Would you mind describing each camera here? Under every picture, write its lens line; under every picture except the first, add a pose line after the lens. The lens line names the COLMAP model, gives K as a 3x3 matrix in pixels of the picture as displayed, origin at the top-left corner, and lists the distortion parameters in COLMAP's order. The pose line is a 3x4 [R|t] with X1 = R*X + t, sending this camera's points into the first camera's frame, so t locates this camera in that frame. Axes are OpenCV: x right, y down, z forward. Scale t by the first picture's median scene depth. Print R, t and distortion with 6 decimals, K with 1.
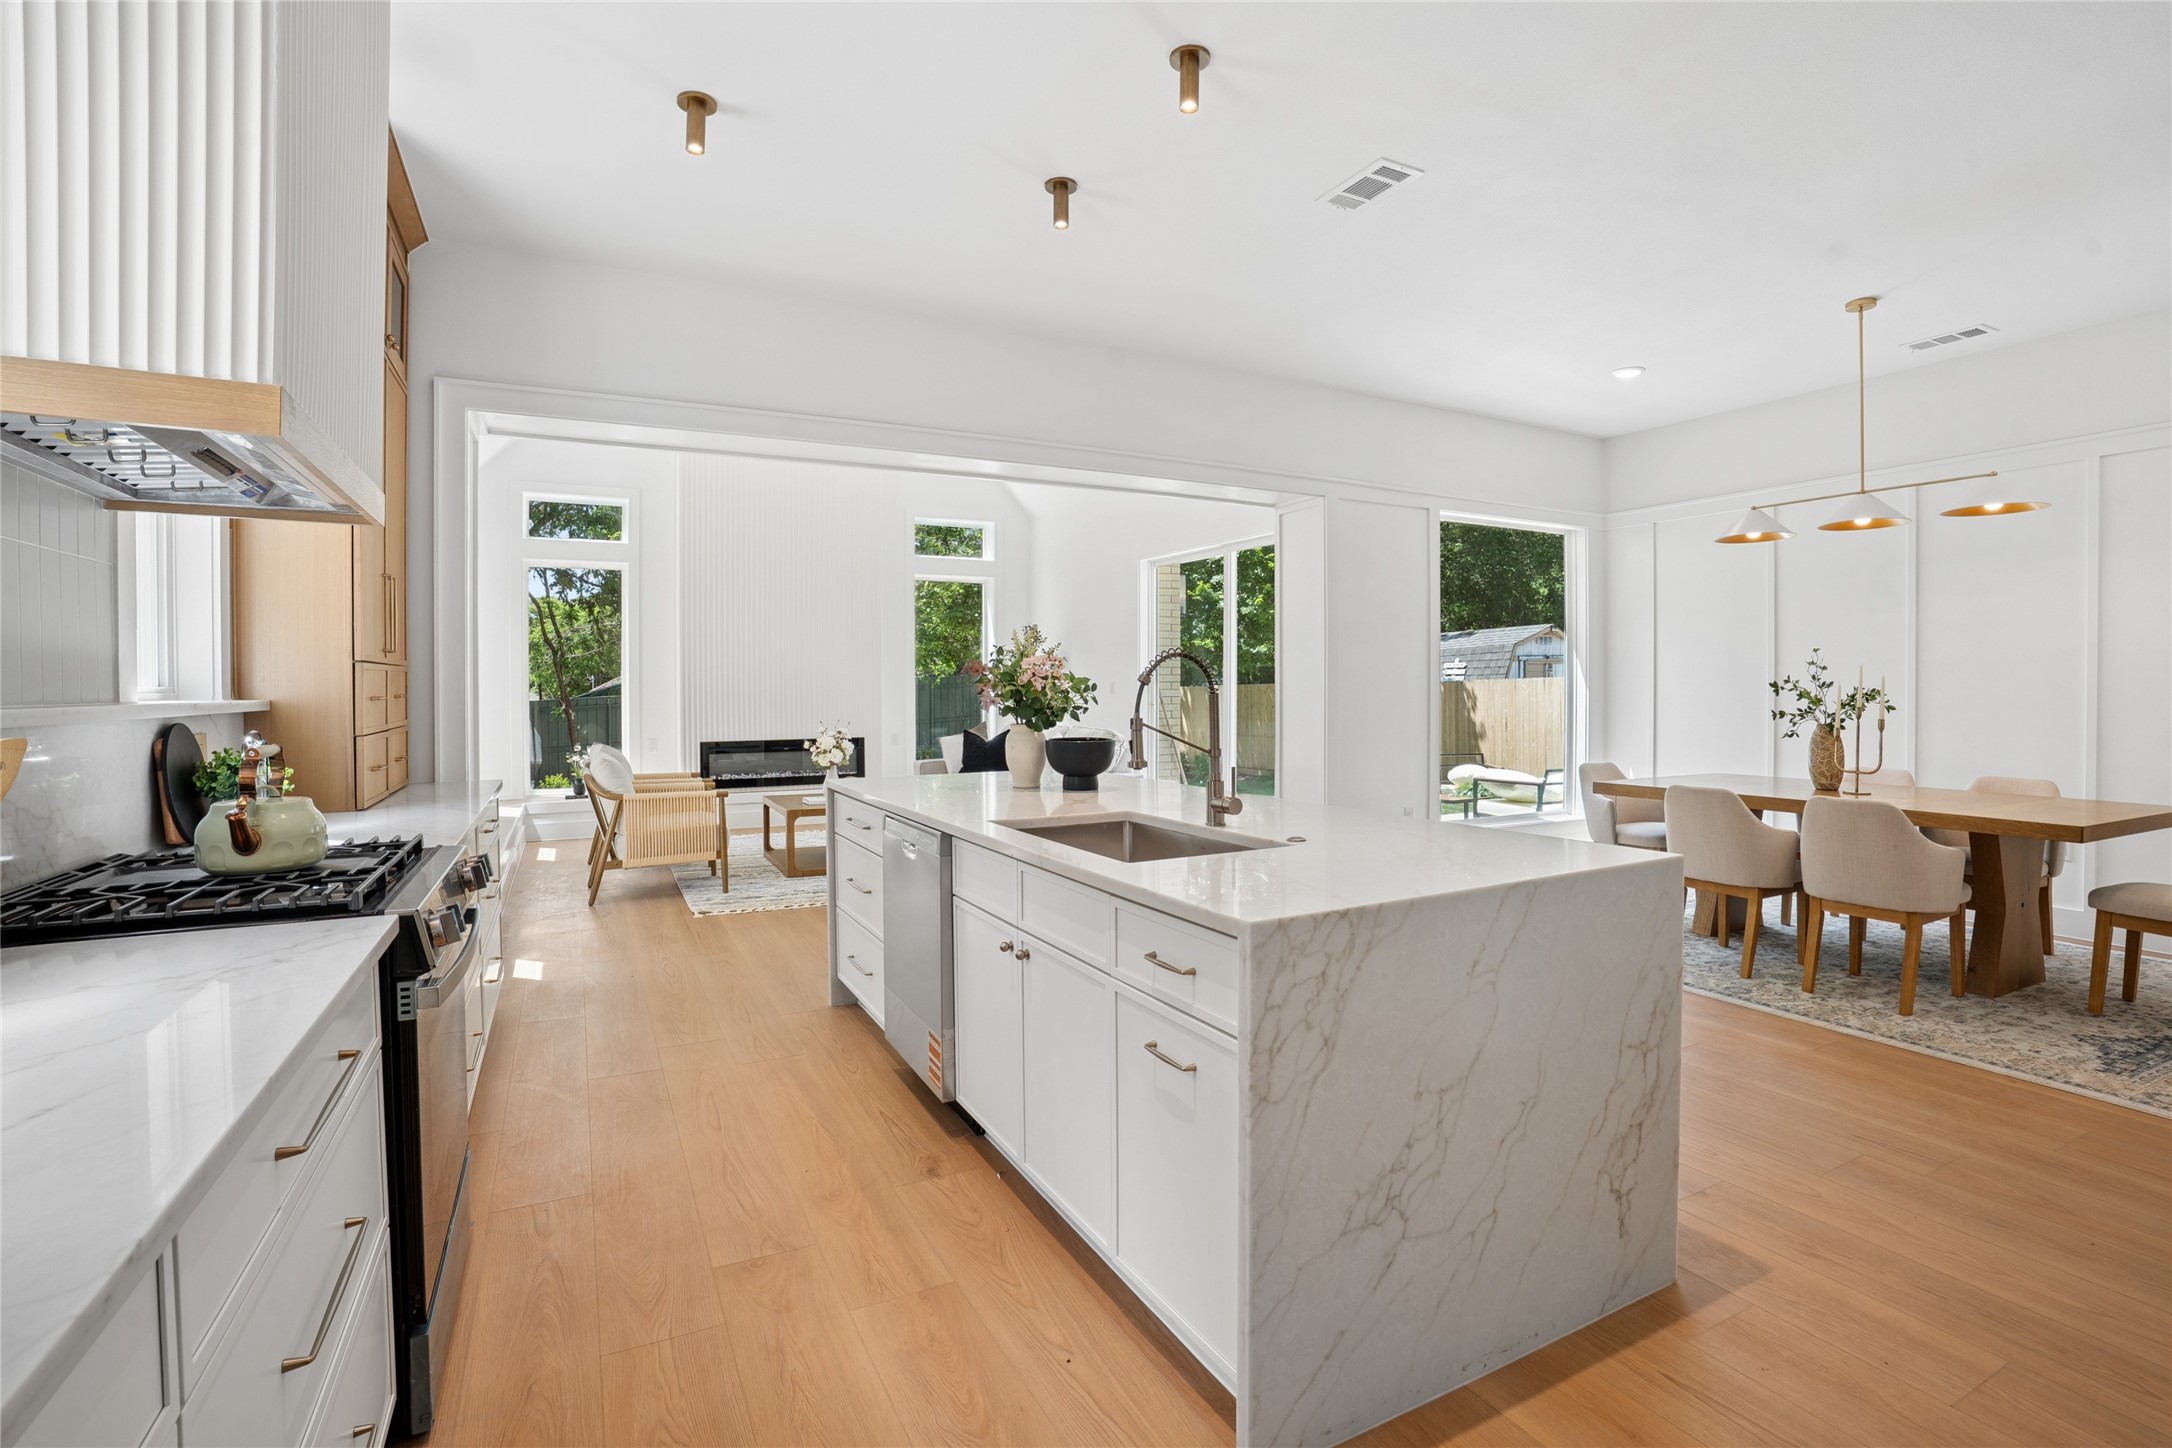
lens RADIAL K [[1007.3, 0, 1098.3], [0, 1007.3, 701.7], [0, 0, 1]] dist [-0.017910, 0.007108]
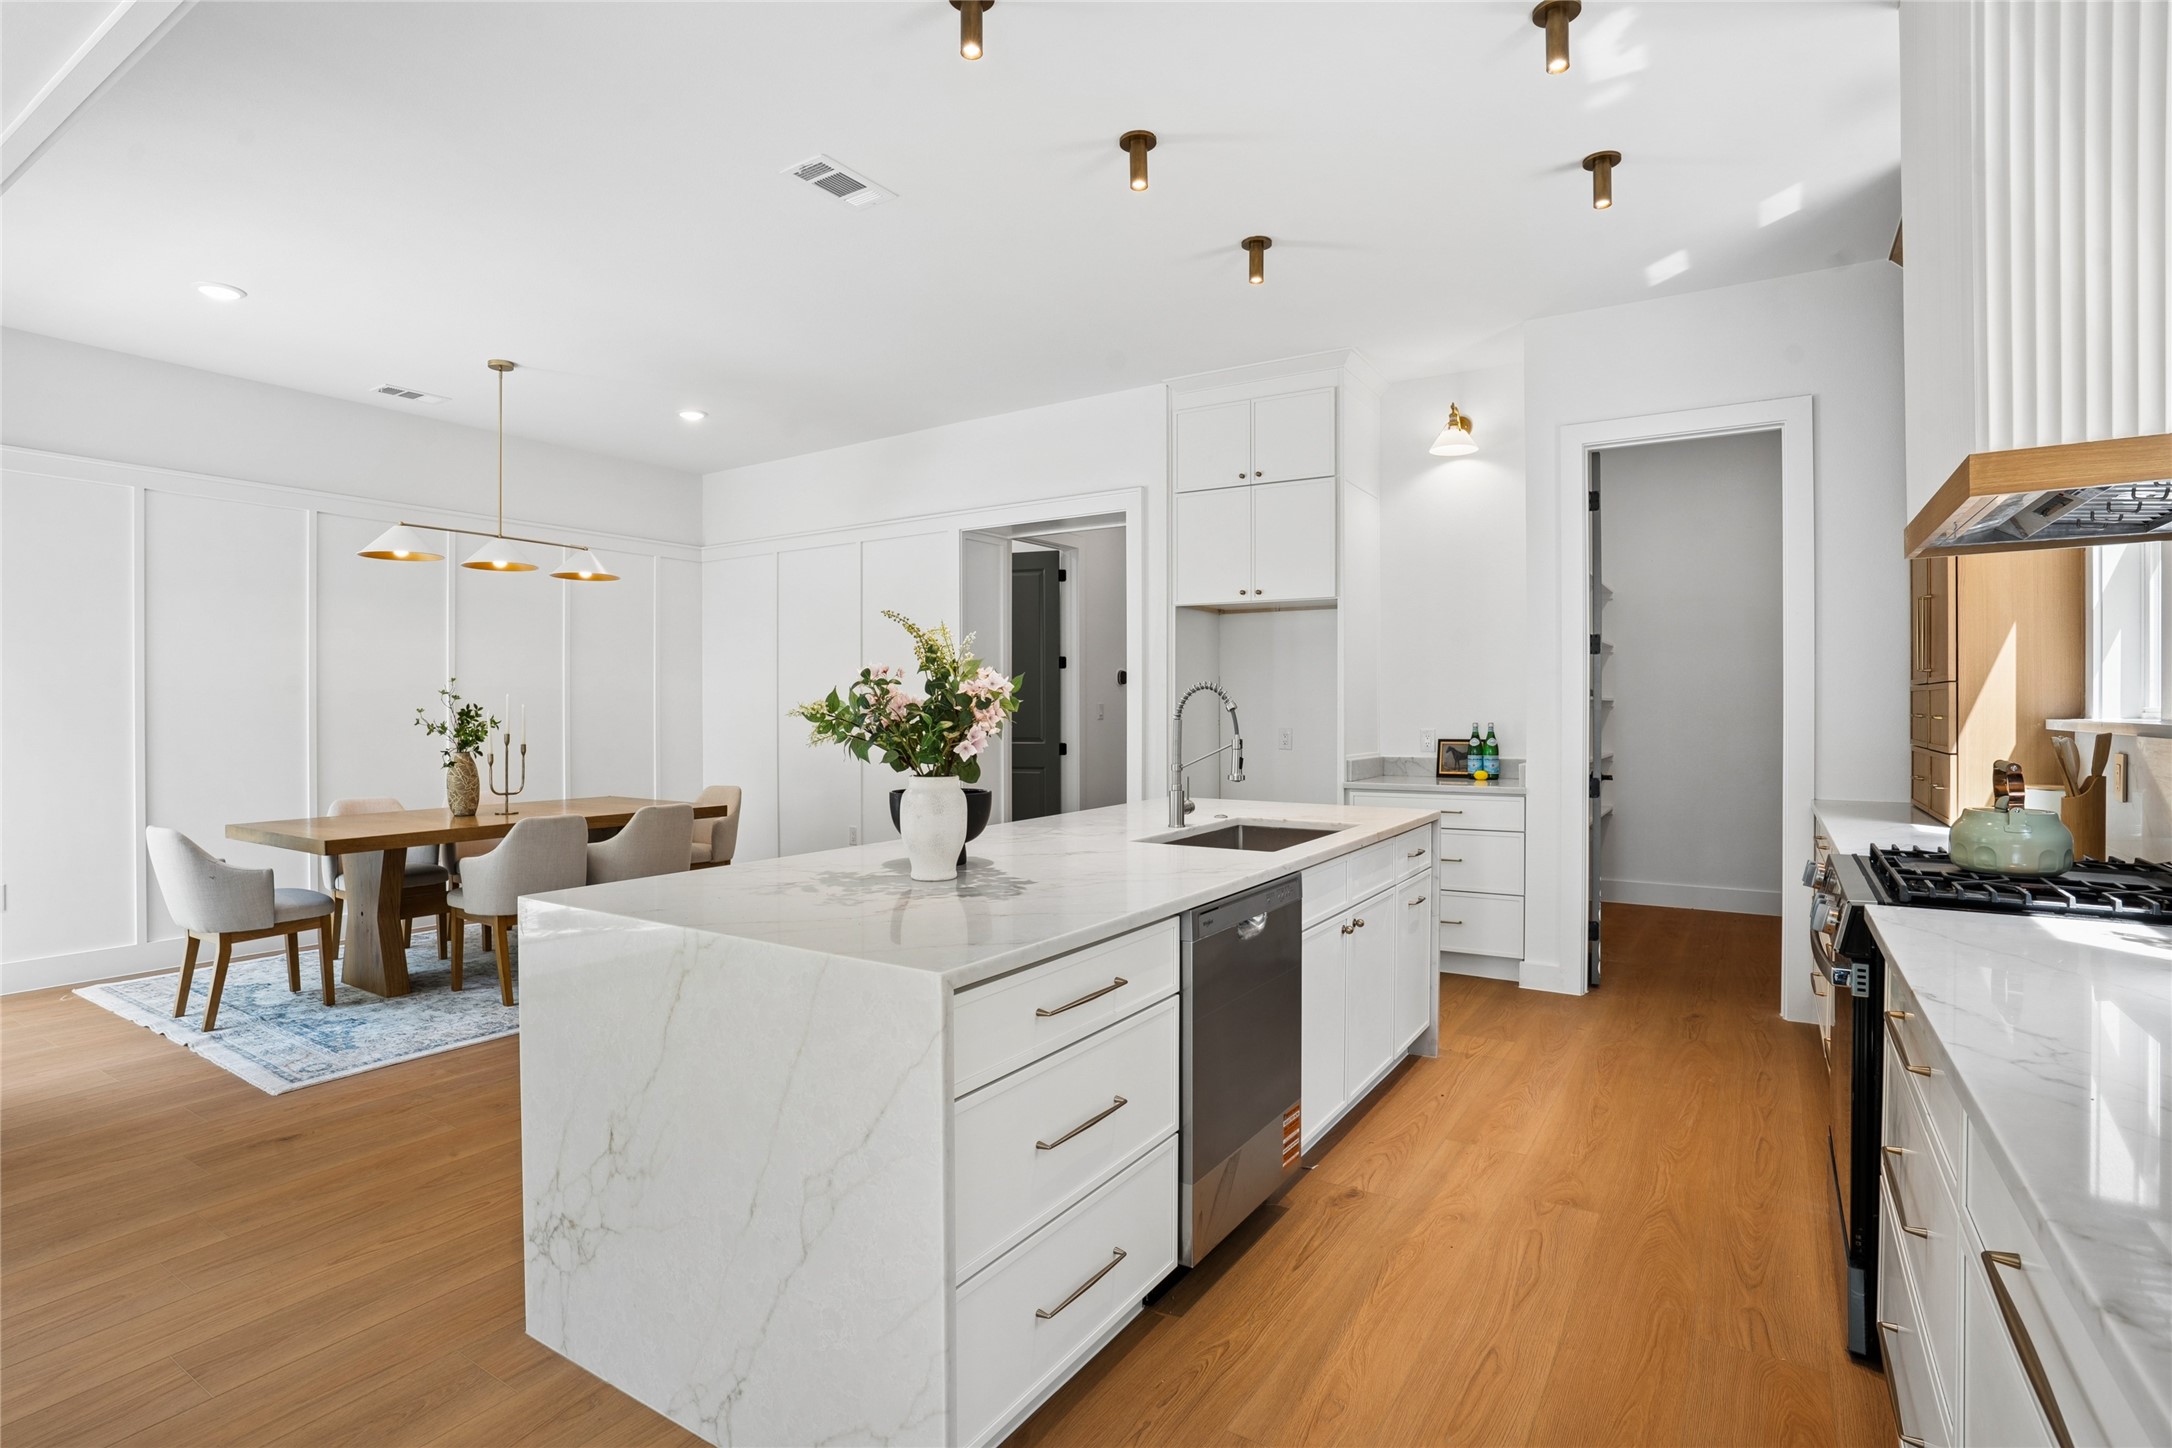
lens RADIAL K [[1054.2, 0, 1088.2], [0, 1054.2, 710.6], [0, 0, 1]] dist [-0.000196, 0.000032]
pose [[-0.483178, -0.000846, 0.875522, -0.617703], [0.020308, 0.999720, 0.012173, -0.023966], [-0.875286, 0.023662, -0.483026, 1.108014]]
